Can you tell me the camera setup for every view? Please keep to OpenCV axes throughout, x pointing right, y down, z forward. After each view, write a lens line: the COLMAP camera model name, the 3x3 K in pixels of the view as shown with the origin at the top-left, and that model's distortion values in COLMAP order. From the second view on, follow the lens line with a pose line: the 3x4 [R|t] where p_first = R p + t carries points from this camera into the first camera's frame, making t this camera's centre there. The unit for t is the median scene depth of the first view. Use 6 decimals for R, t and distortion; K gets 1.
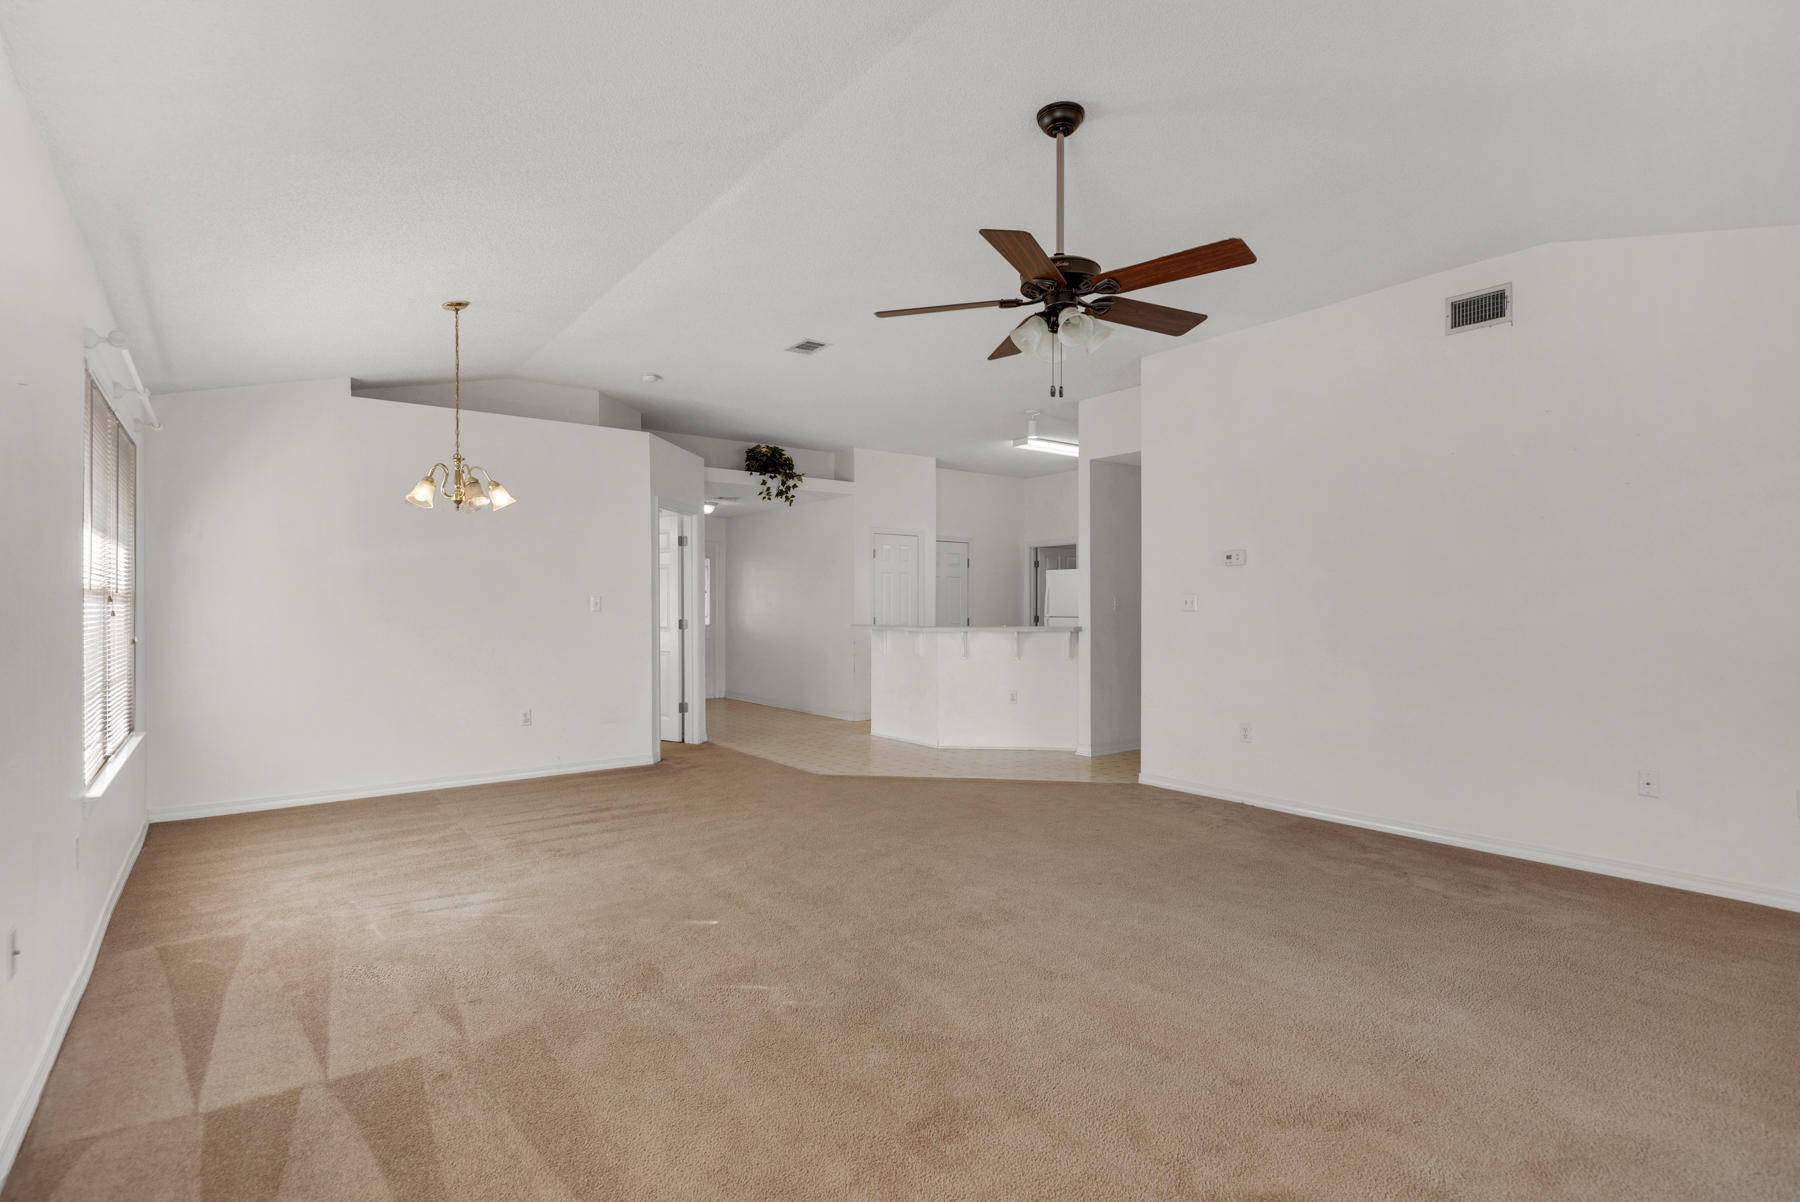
lens RADIAL K [[869.5, 0, 904.1], [0, 869.5, 607.3], [0, 0, 1]] dist [0.010294, -0.005901]
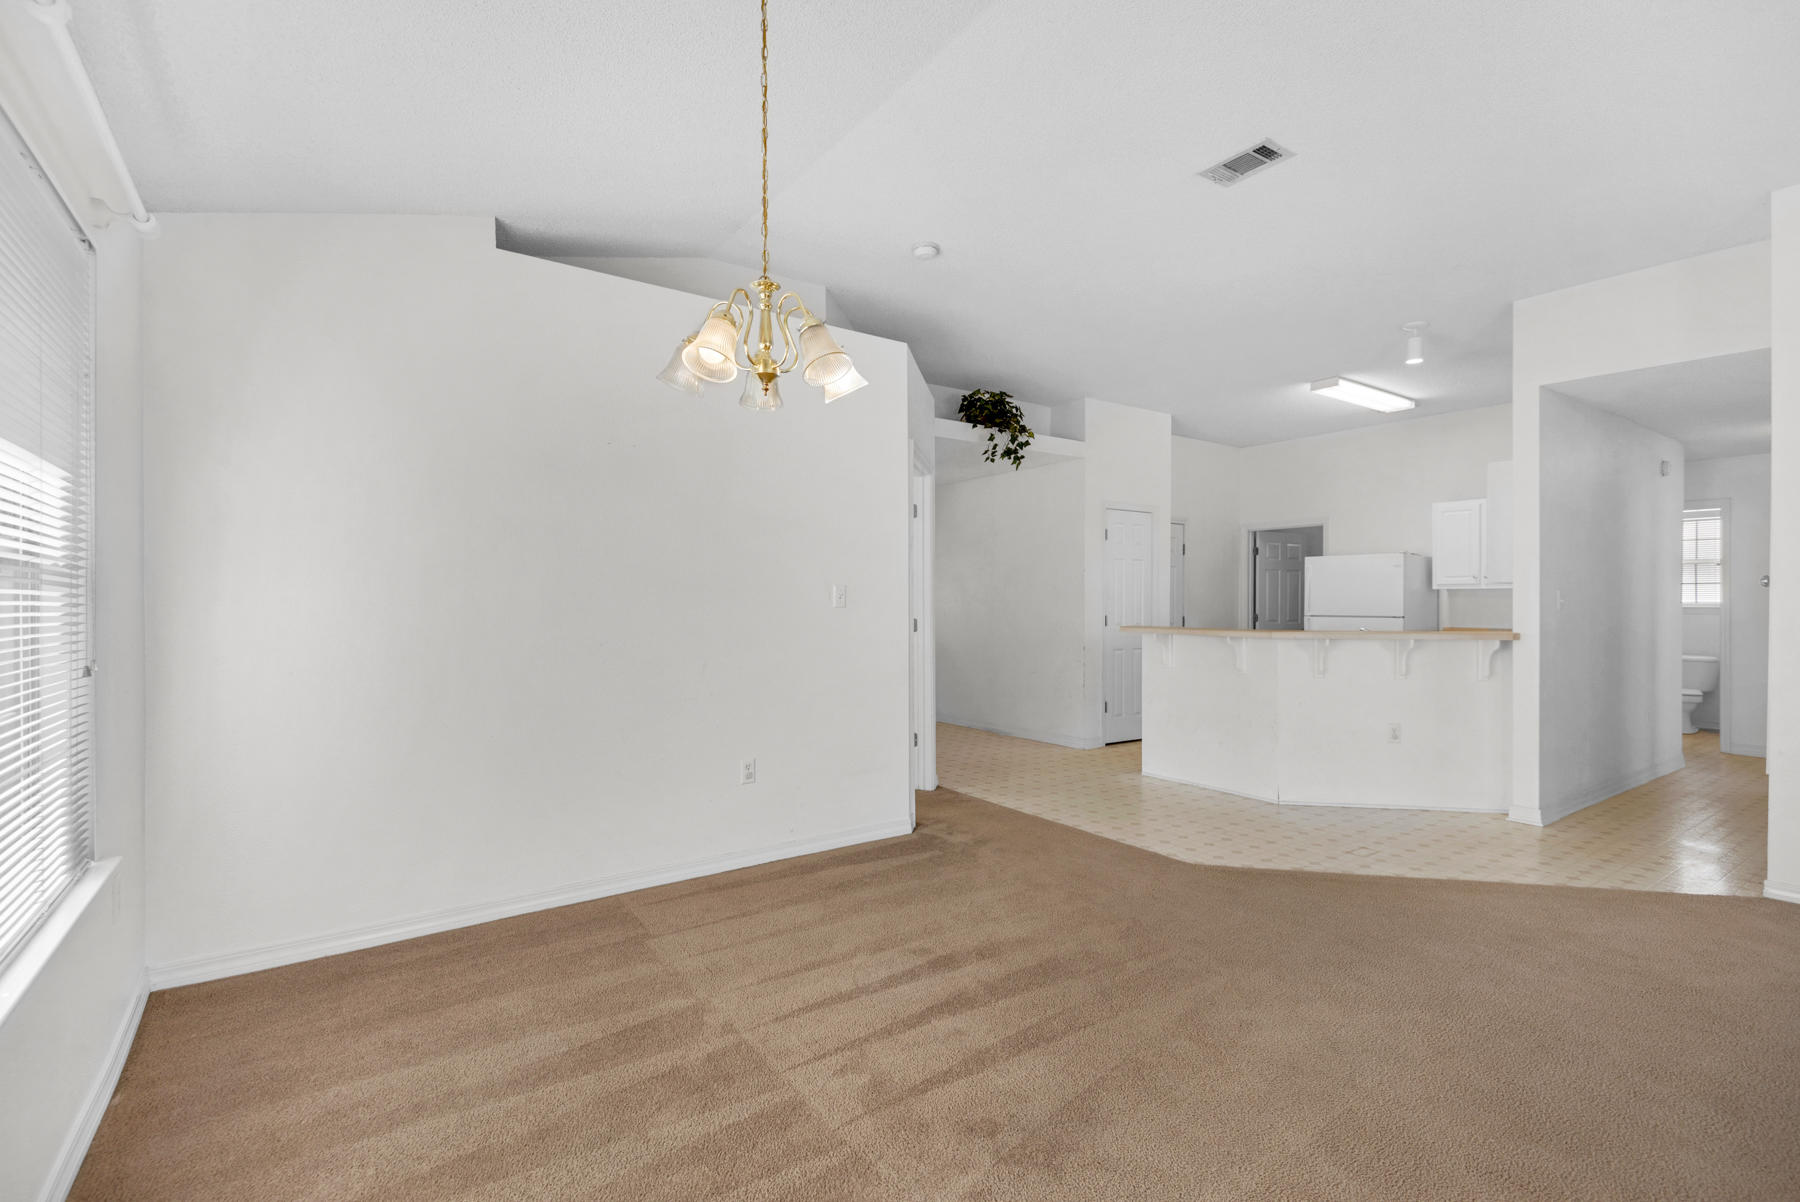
lens RADIAL K [[817.3, 0, 901.2], [0, 817.3, 605.4], [0, 0, 1]] dist [0.022146, -0.009112]
pose [[0.999554, 0.004361, -0.029537, -0.226426], [-0.004253, 0.999984, 0.003727, 0.000365], [0.029553, -0.003600, 0.999557, 0.296522]]
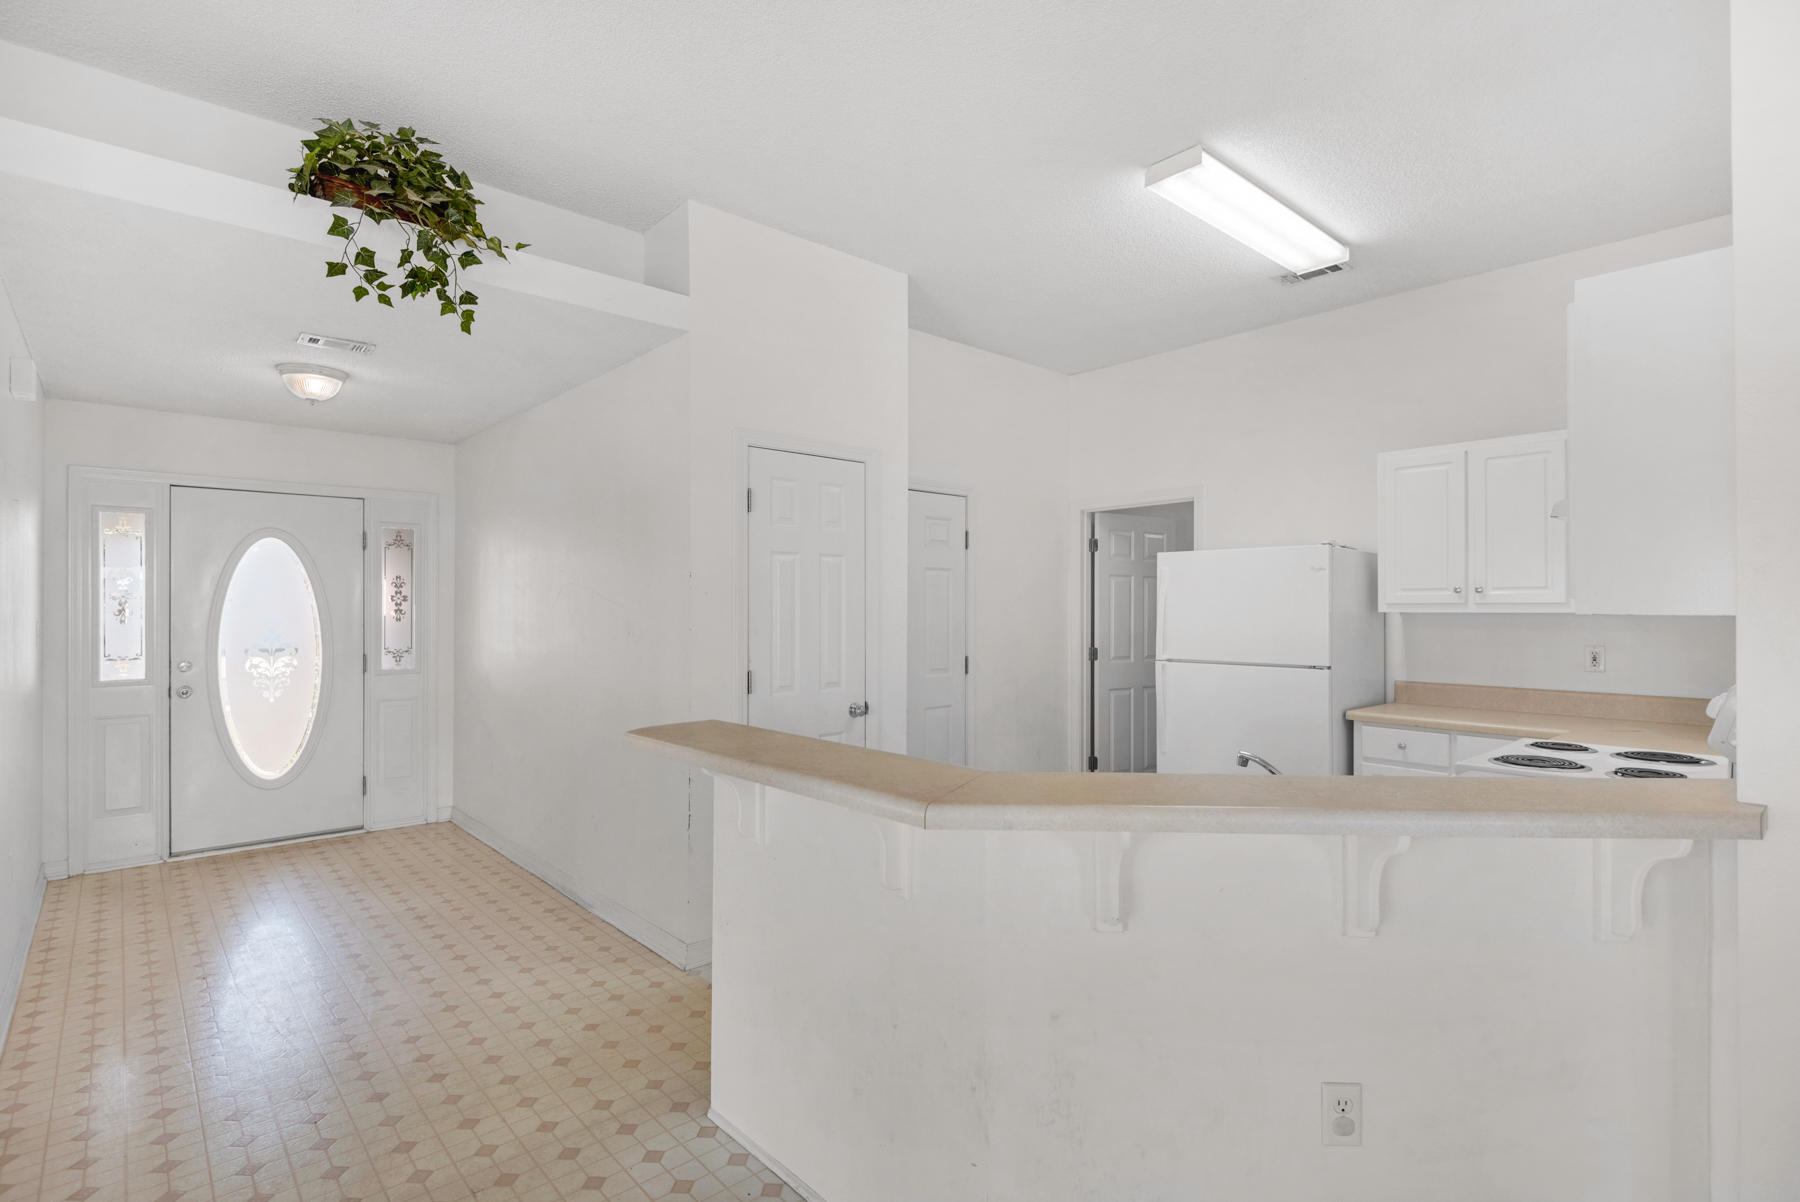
lens RADIAL K [[852.9, 0, 913.5], [0, 852.9, 605.5], [0, 0, 1]] dist [0.000807, -0.001972]
pose [[0.995368, 0.001520, 0.096125, 0.000936], [-0.001269, 0.999996, -0.002668, -0.018126], [-0.096129, 0.002533, 0.995366, 0.726617]]
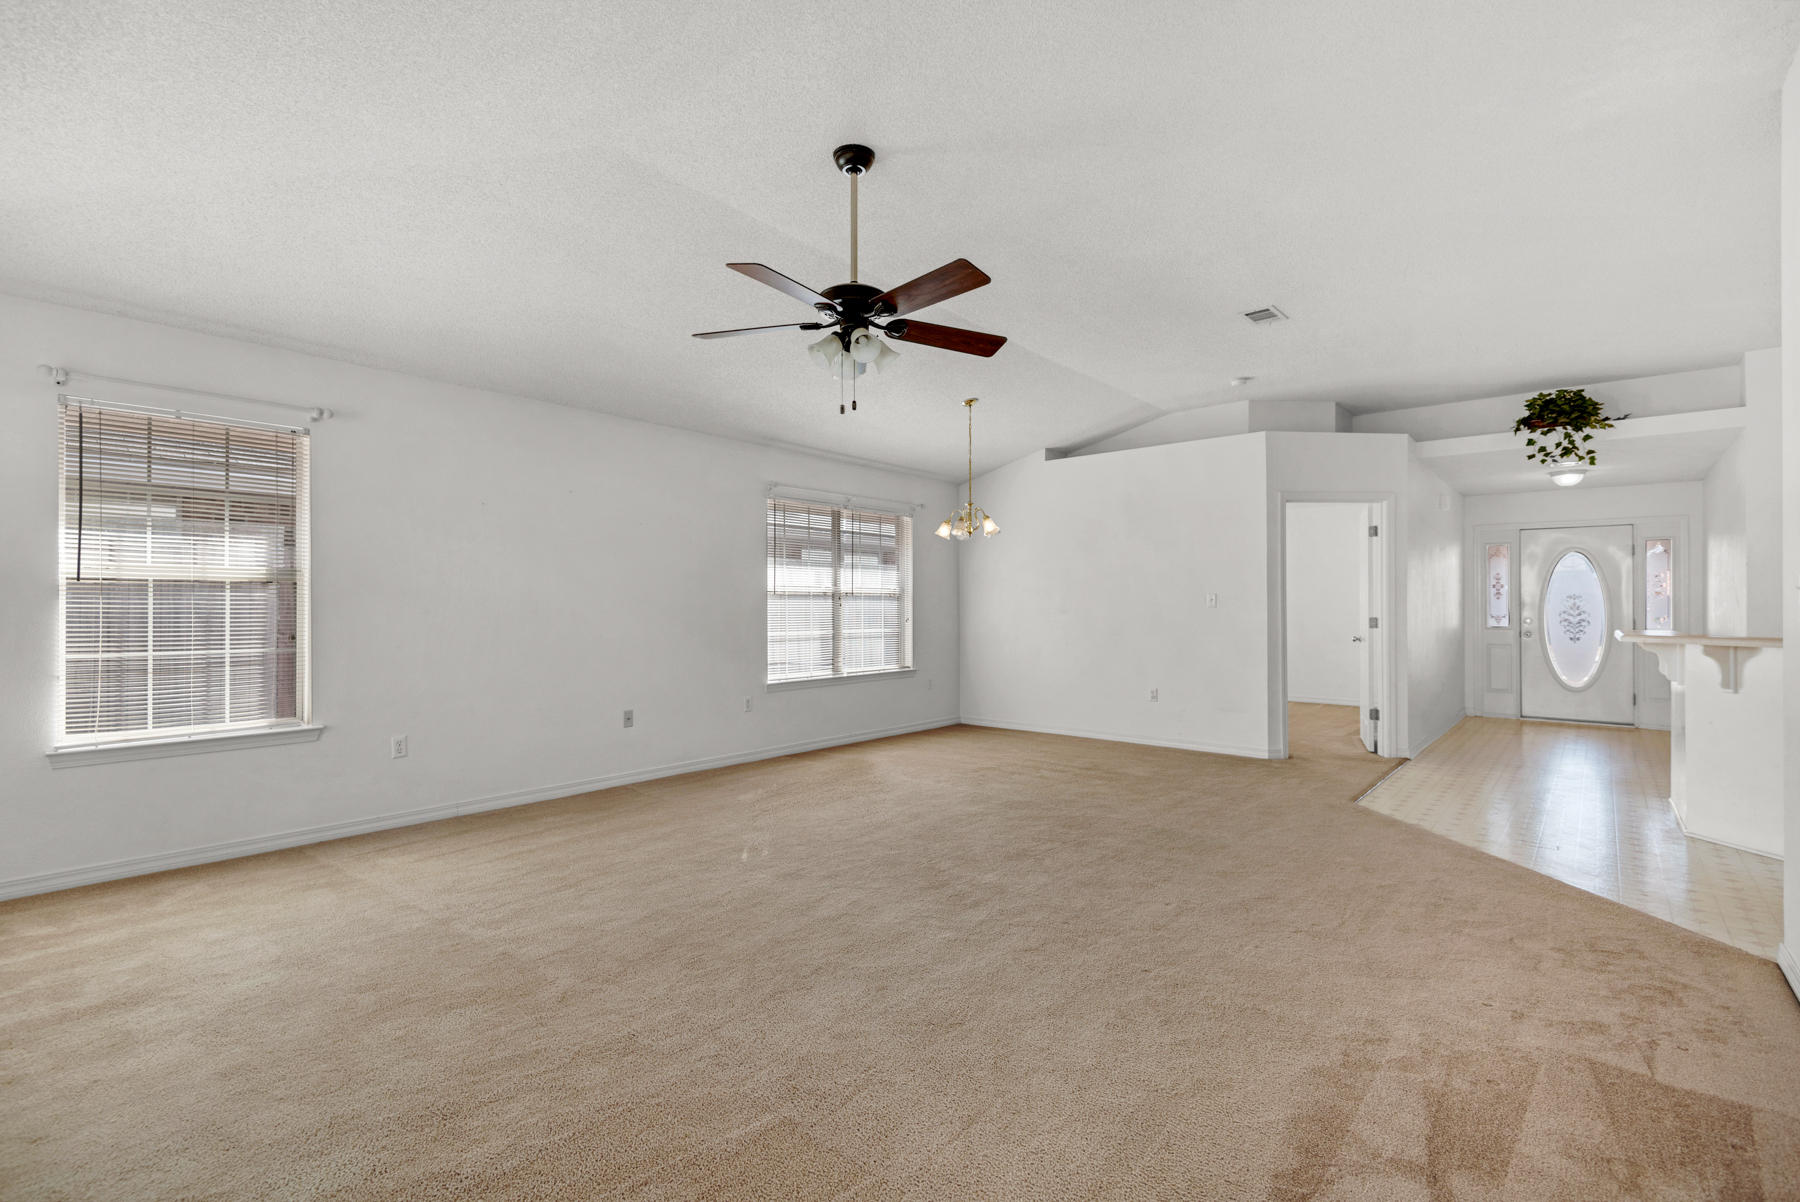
lens RADIAL K [[817.3, 0, 900.1], [0, 817.3, 595.5], [0, 0, 1]] dist [0.022146, -0.009112]
pose [[0.212065, -0.008646, -0.977217, 0.449836], [-0.004386, 0.999942, -0.009799, 0.001776], [0.977246, 0.006364, 0.212015, 0.311279]]
